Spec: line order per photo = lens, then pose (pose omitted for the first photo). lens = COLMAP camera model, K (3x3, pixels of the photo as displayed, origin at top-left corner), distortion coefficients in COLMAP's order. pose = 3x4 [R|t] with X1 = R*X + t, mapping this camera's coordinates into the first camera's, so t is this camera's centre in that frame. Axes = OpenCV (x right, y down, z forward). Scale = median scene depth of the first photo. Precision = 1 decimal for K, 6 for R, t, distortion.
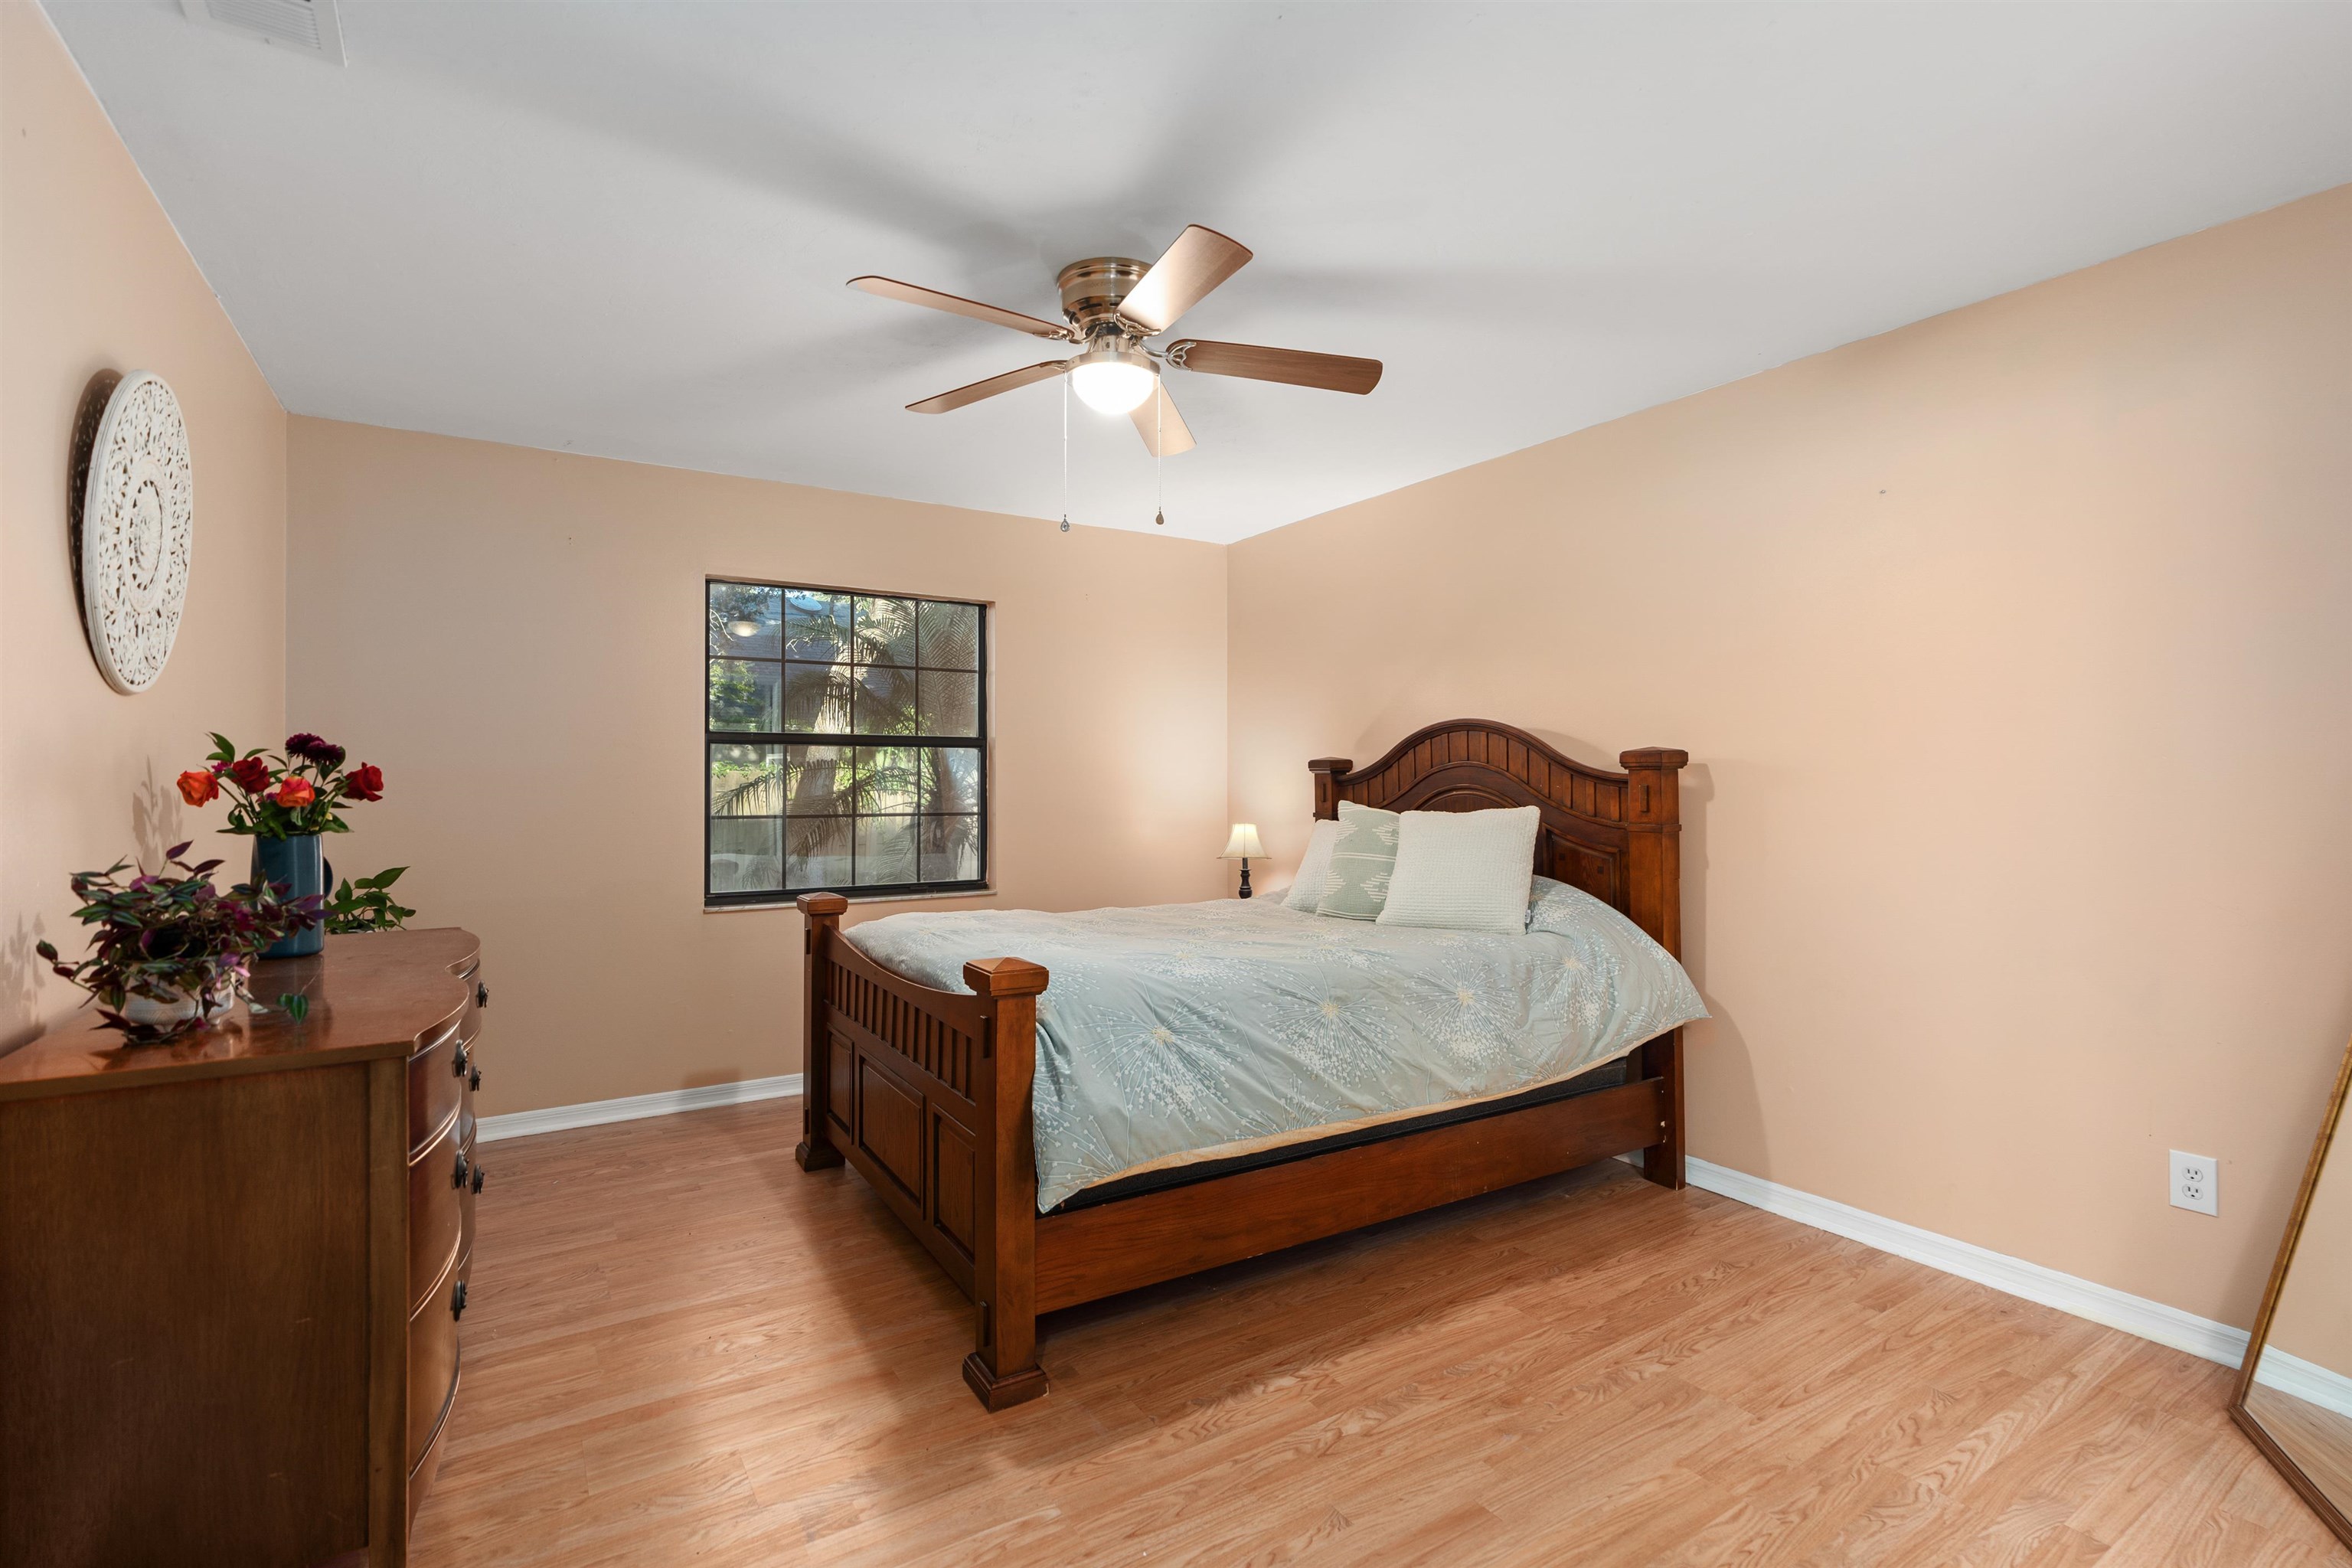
lens RADIAL K [[1071.7, 0, 1176.0], [0, 1071.7, 784.0], [0, 0, 1]] dist [0.001330, 0.000387]
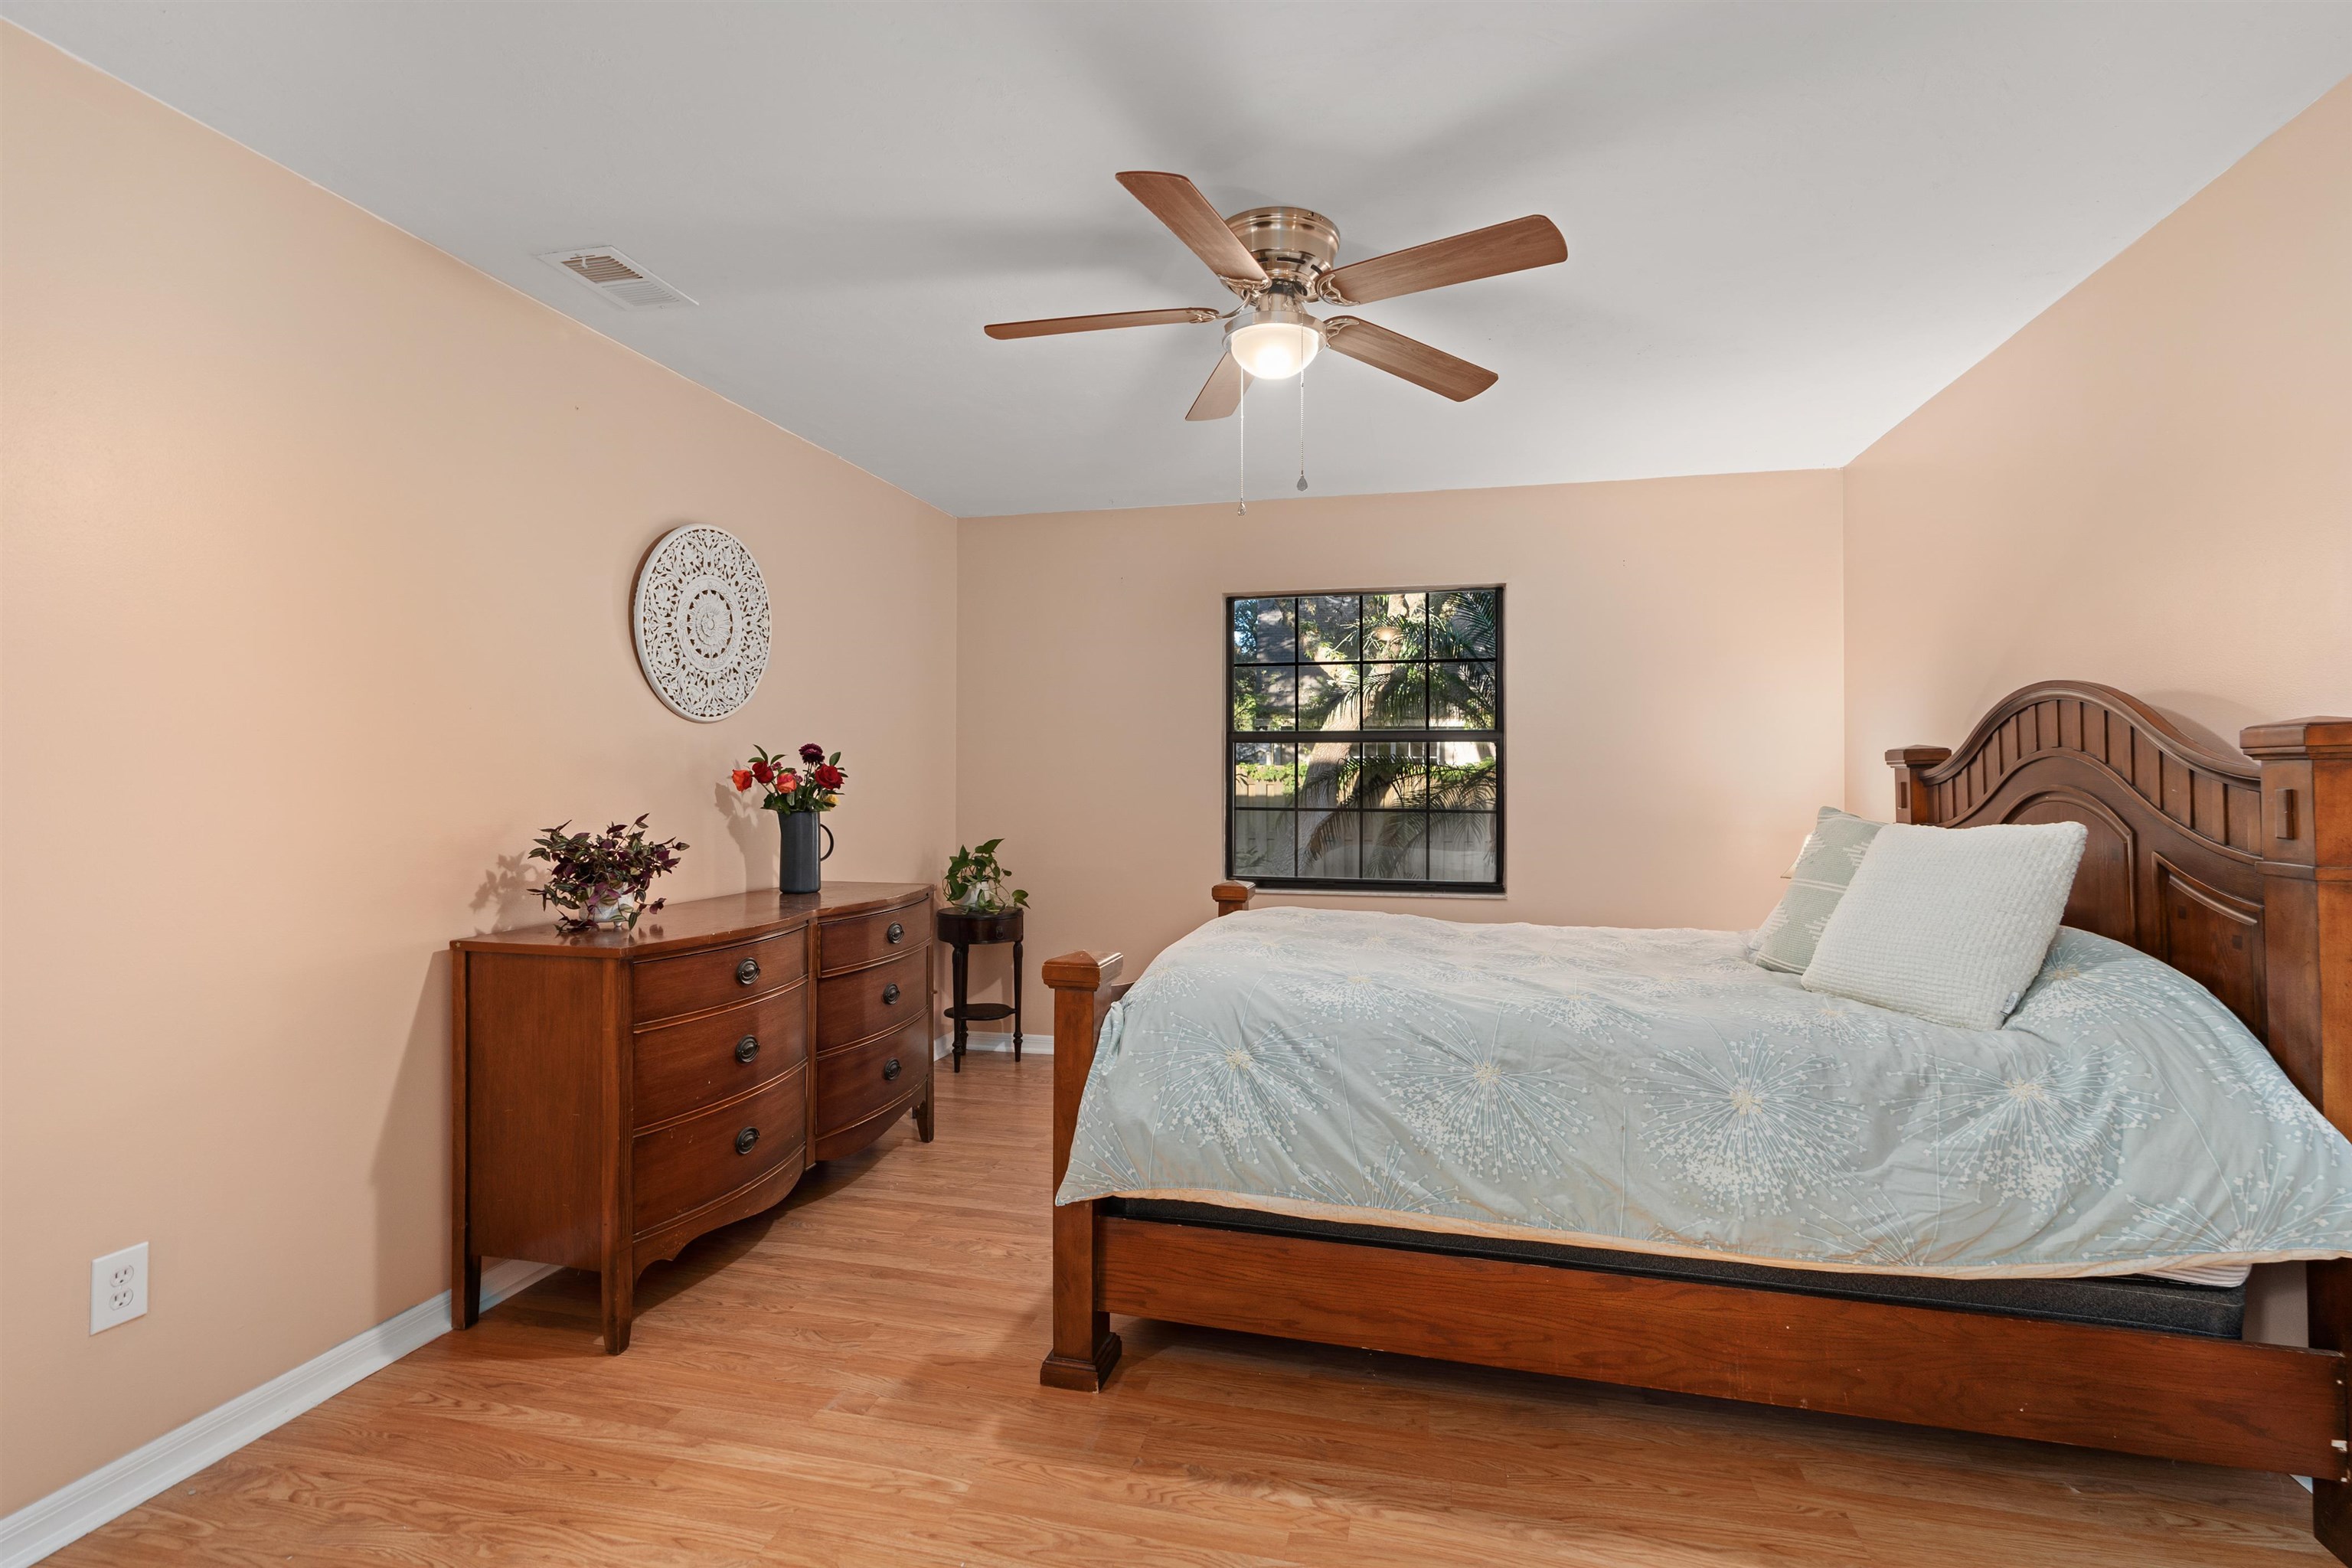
lens RADIAL K [[1051.9, 0, 1176.4], [0, 1051.9, 776.9], [0, 0, 1]] dist [-0.002631, 0.000800]
pose [[0.703041, 0.003002, -0.711143, 0.556786], [-0.004004, 0.999992, 0.000263, -0.003682], [0.711138, 0.002663, 0.703047, 0.324180]]
